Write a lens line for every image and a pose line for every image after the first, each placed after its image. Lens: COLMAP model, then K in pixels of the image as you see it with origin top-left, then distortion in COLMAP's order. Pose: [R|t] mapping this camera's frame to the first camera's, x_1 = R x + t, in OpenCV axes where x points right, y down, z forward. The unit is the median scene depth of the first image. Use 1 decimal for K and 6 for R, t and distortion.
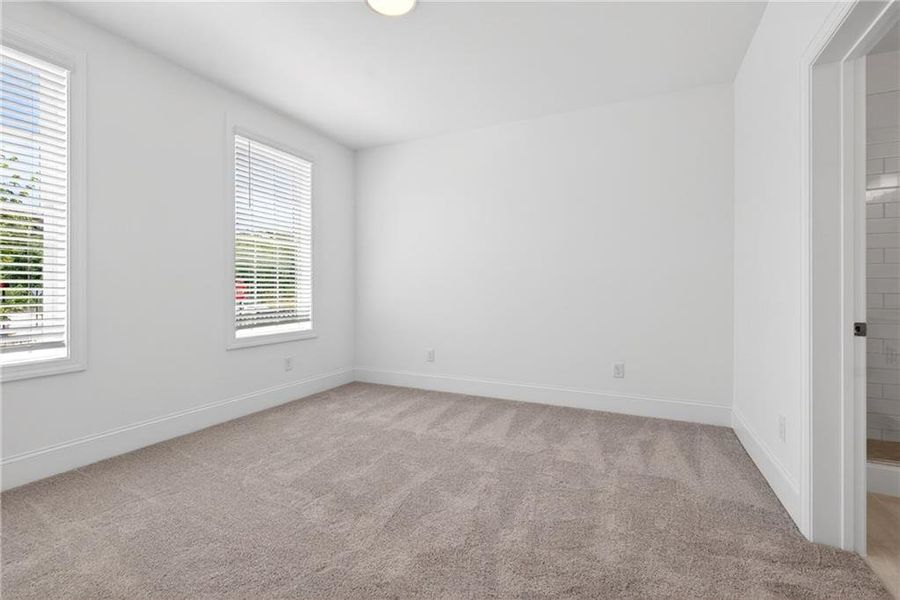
lens RADIAL K [[406.1, 0, 446.0], [0, 406.1, 292.1], [0, 0, 1]] dist [0.002186, -0.000229]
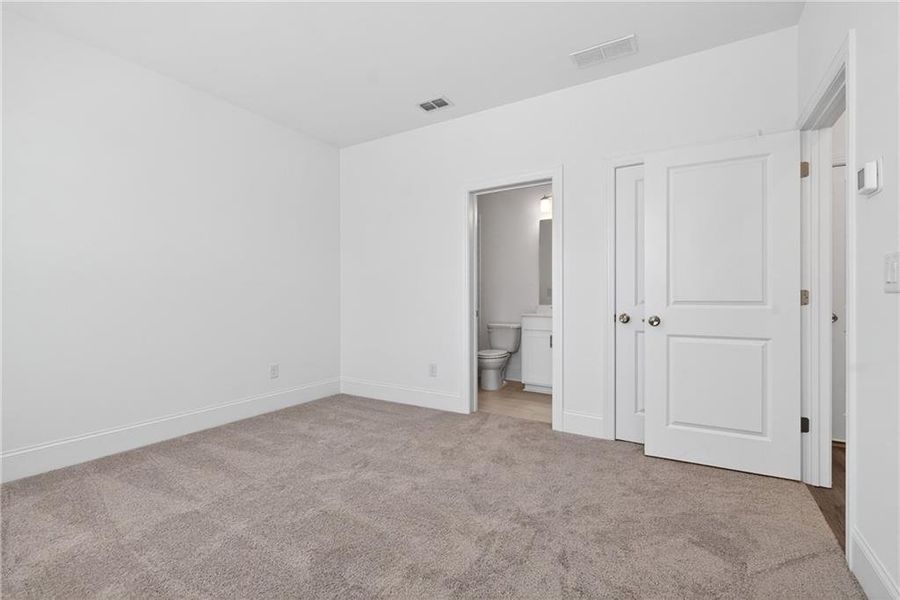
lens RADIAL K [[406.1, 0, 446.0], [0, 406.1, 292.1], [0, 0, 1]] dist [0.002186, -0.000229]
pose [[0.098543, 0.006799, 0.995110, -0.637997], [0.002366, 0.999972, -0.007067, -0.008393], [-0.995130, 0.003050, 0.098524, 0.462008]]
